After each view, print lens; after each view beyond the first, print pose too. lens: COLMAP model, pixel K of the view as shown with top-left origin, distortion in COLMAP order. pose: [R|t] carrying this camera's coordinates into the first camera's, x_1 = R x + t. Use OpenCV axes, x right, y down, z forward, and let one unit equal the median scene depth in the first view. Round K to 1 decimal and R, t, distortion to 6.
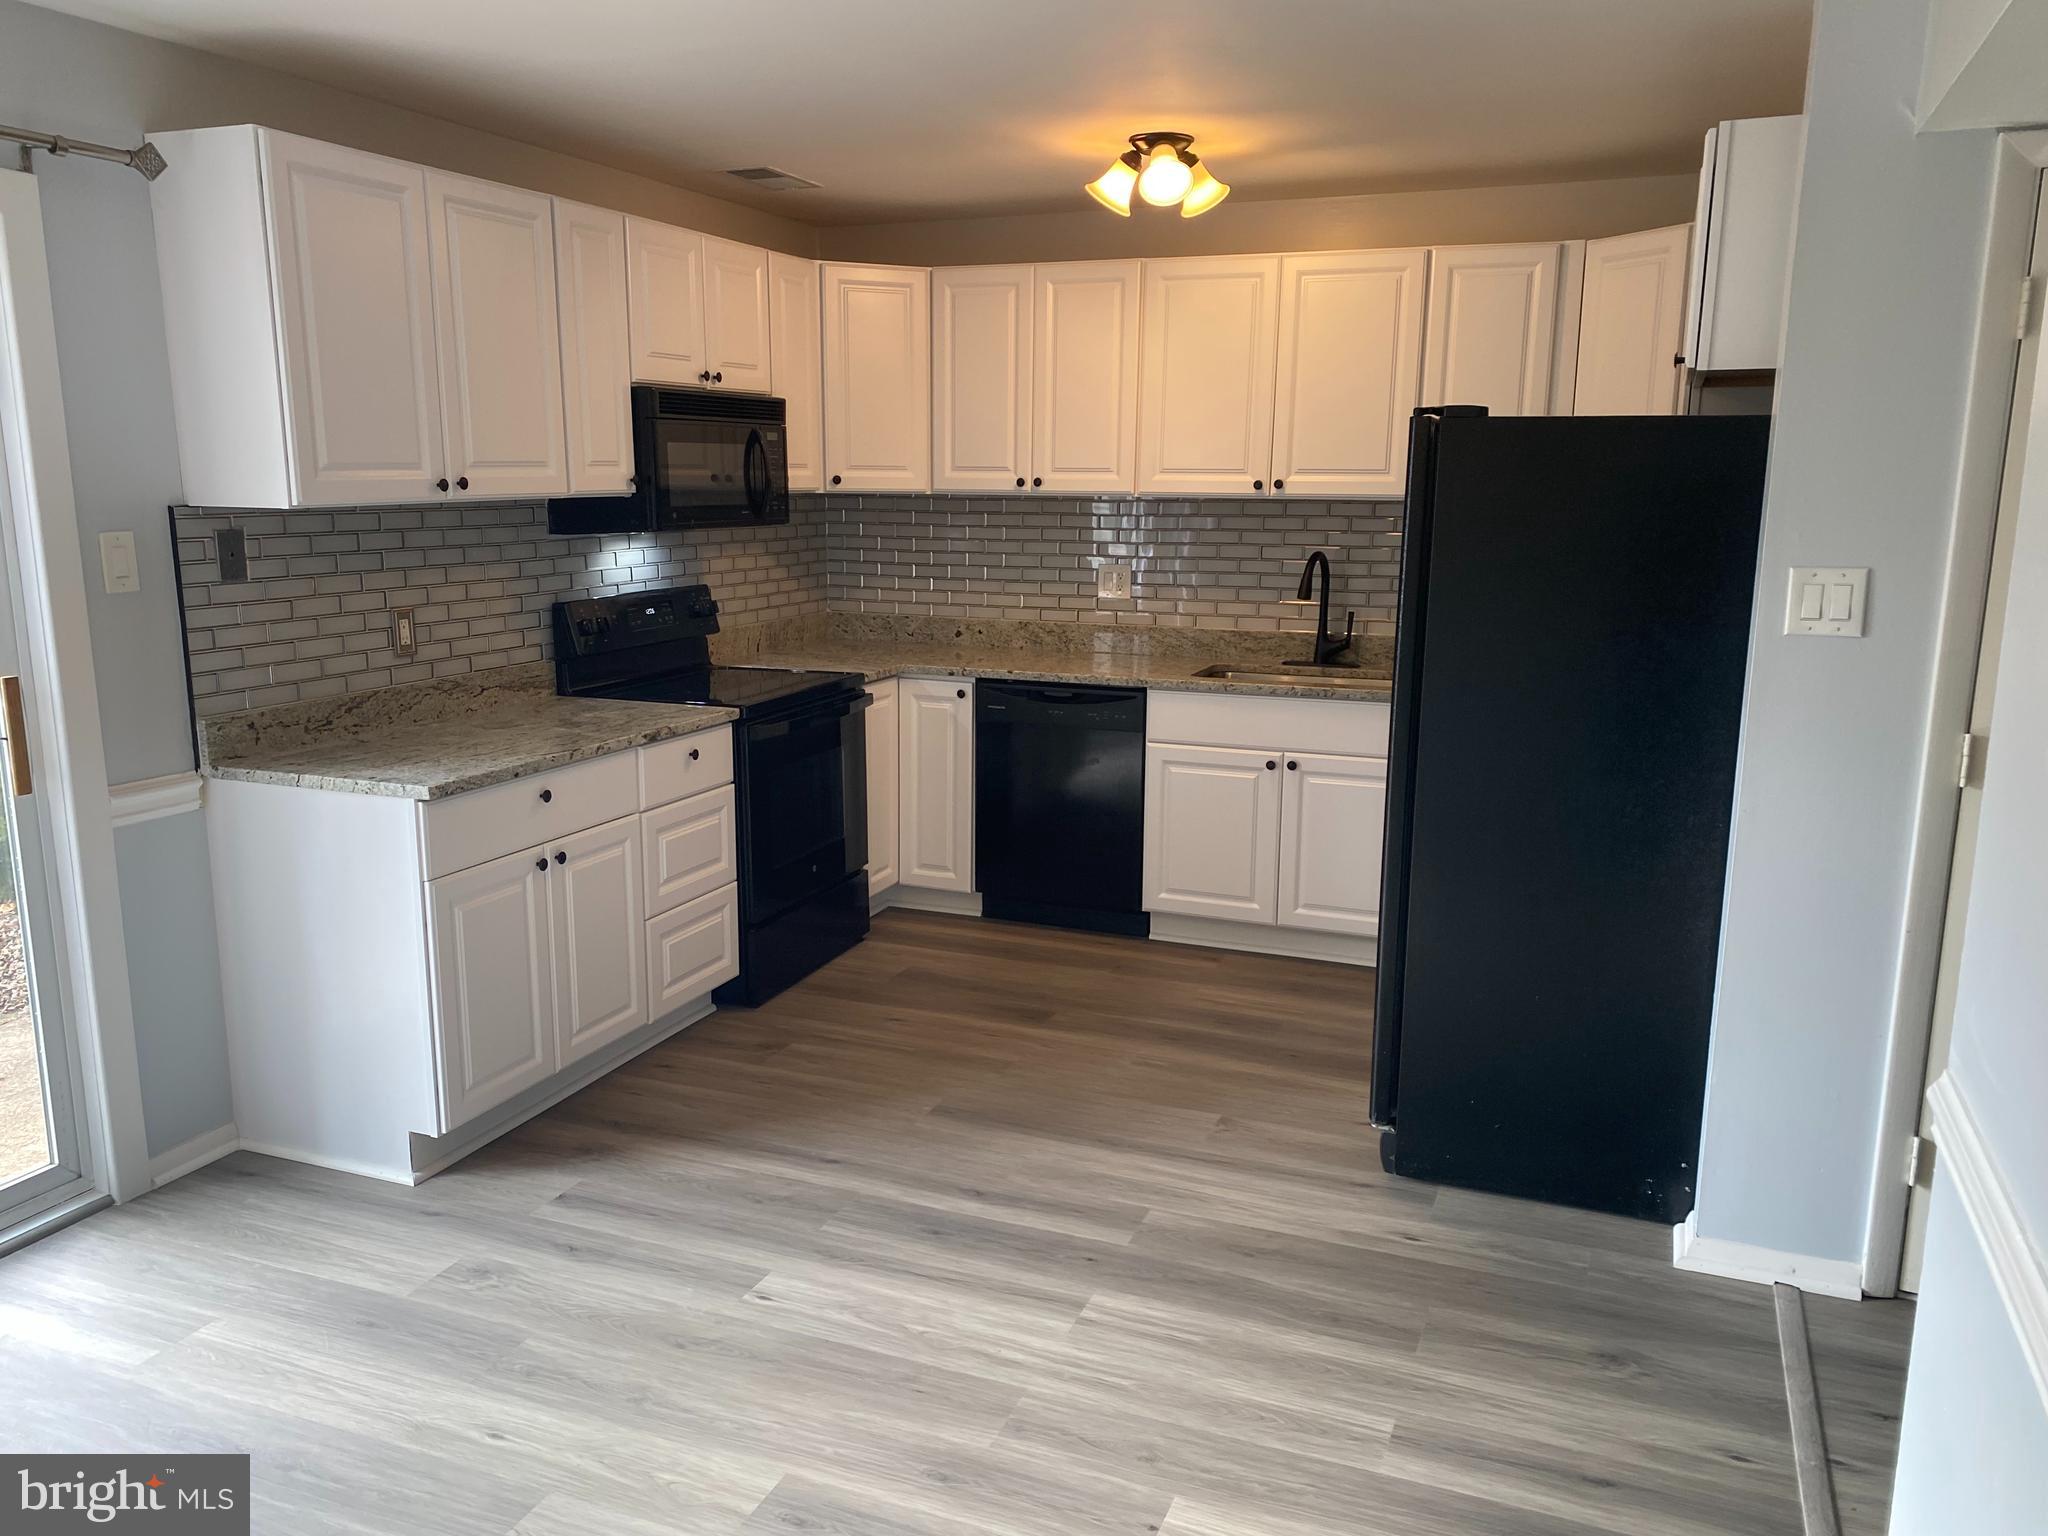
lens RADIAL K [[1558.4, 0, 1017.4], [0, 1558.4, 786.2], [0, 0, 1]] dist [0.062946, -0.063542]
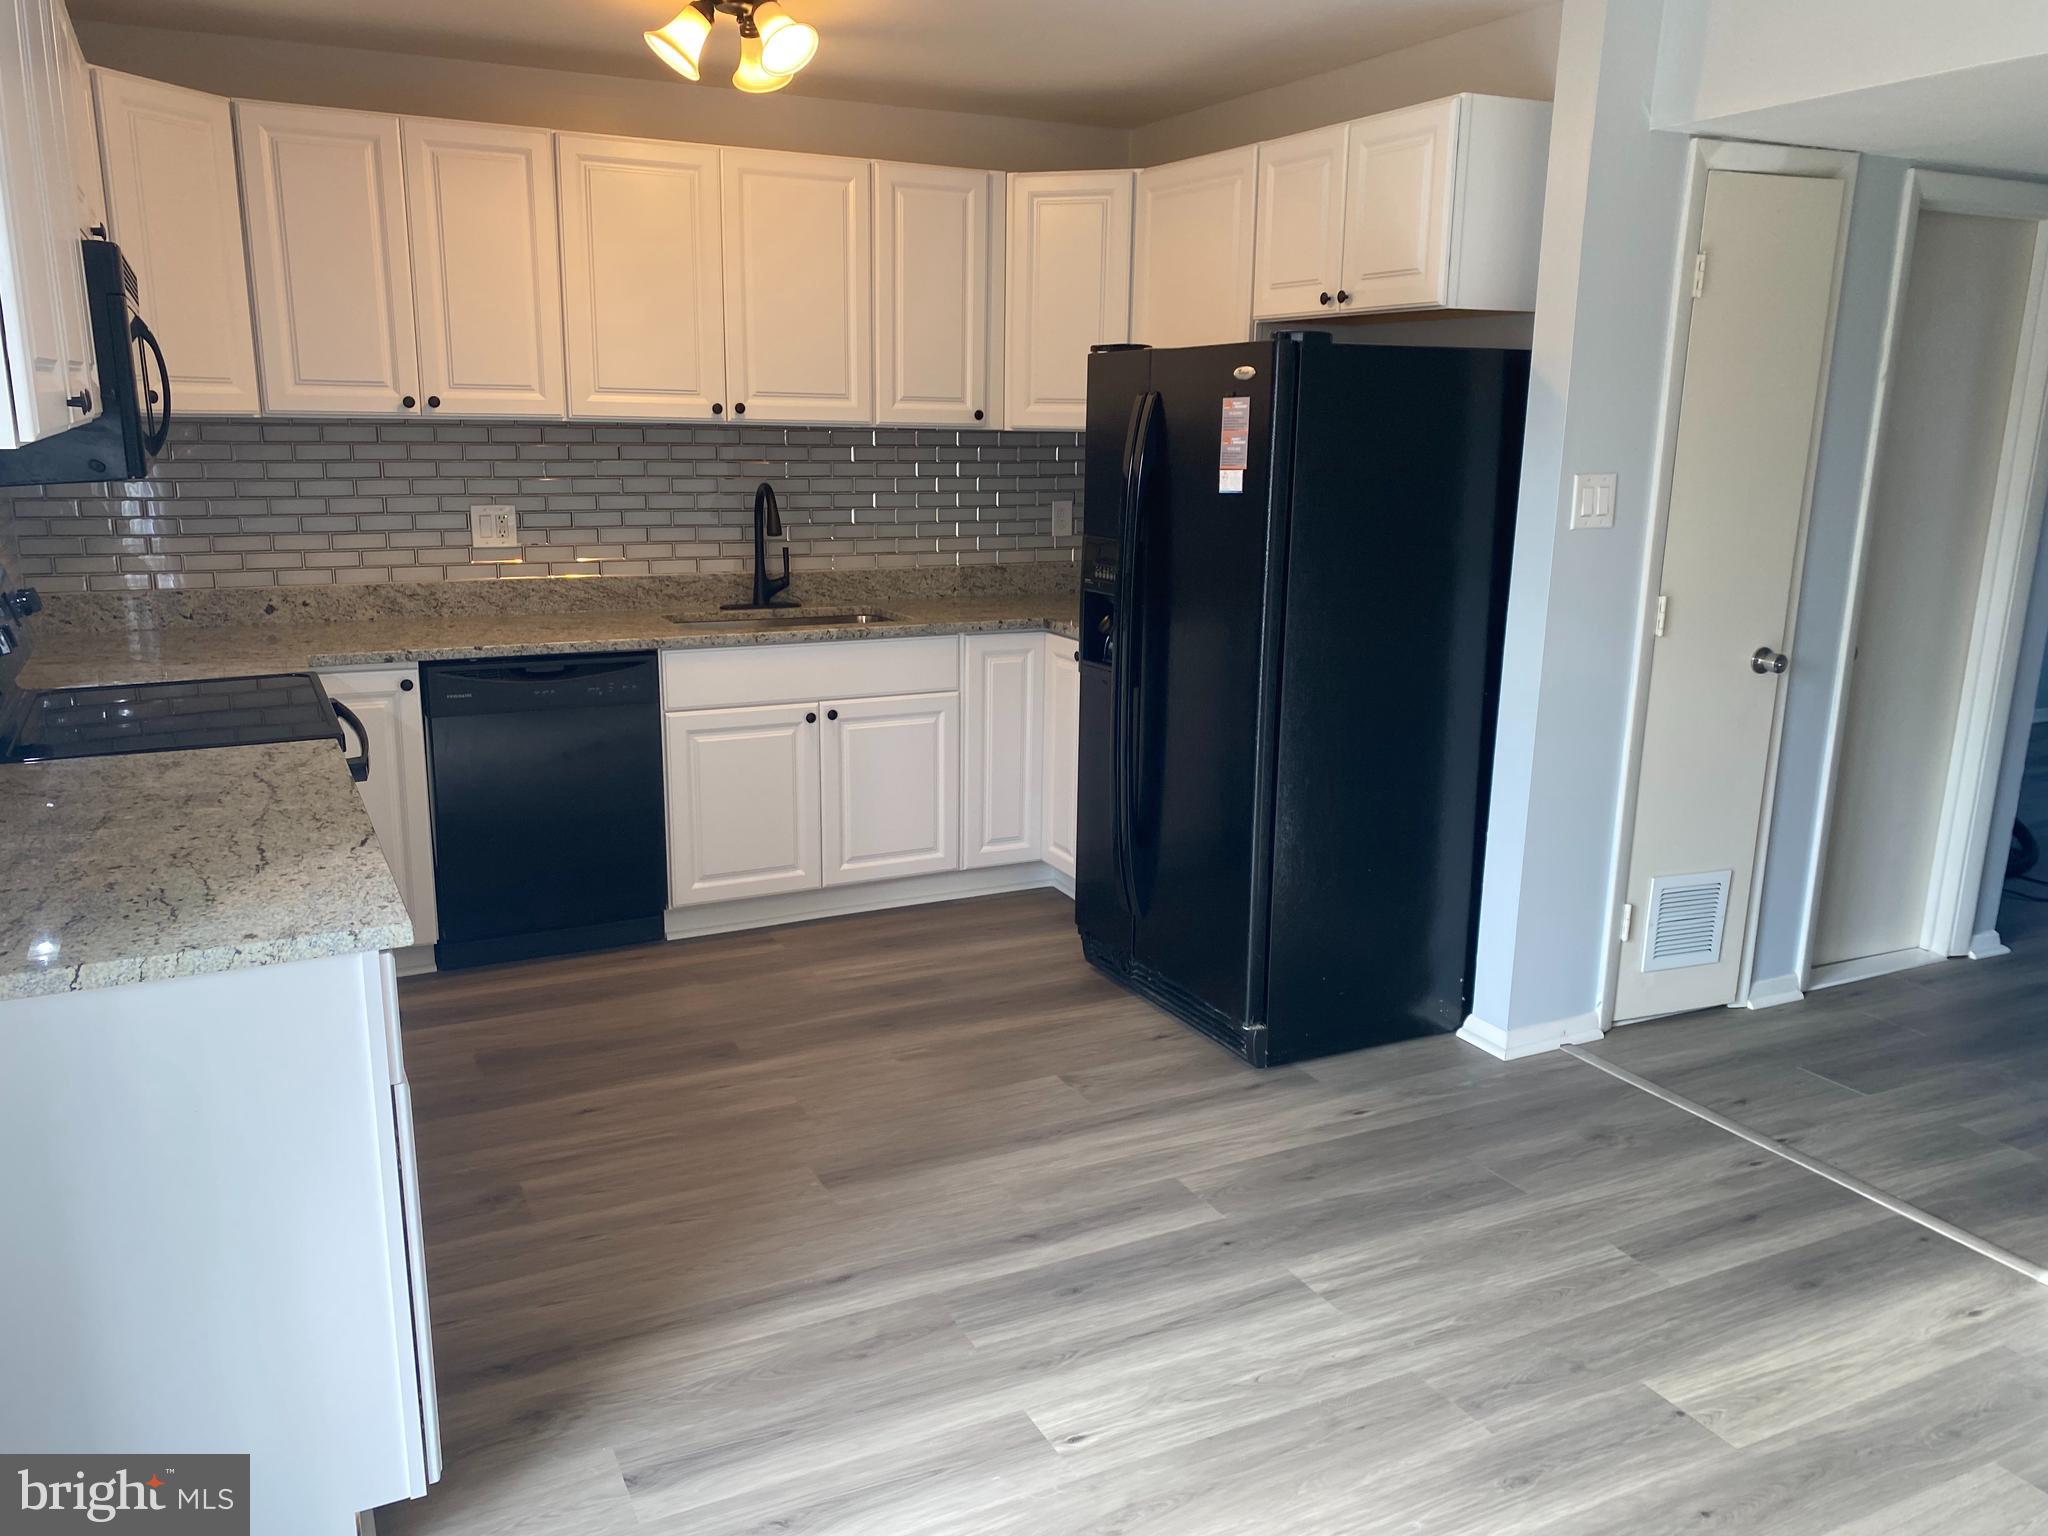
lens RADIAL K [[1558.4, 0, 1032.7], [0, 1558.4, 774.0], [0, 0, 1]] dist [0.062946, -0.063542]
pose [[0.659996, -0.169075, 0.731997, -0.465172], [0.142430, 0.984836, 0.099055, -0.057176], [-0.737644, 0.038882, 0.674069, 0.311421]]
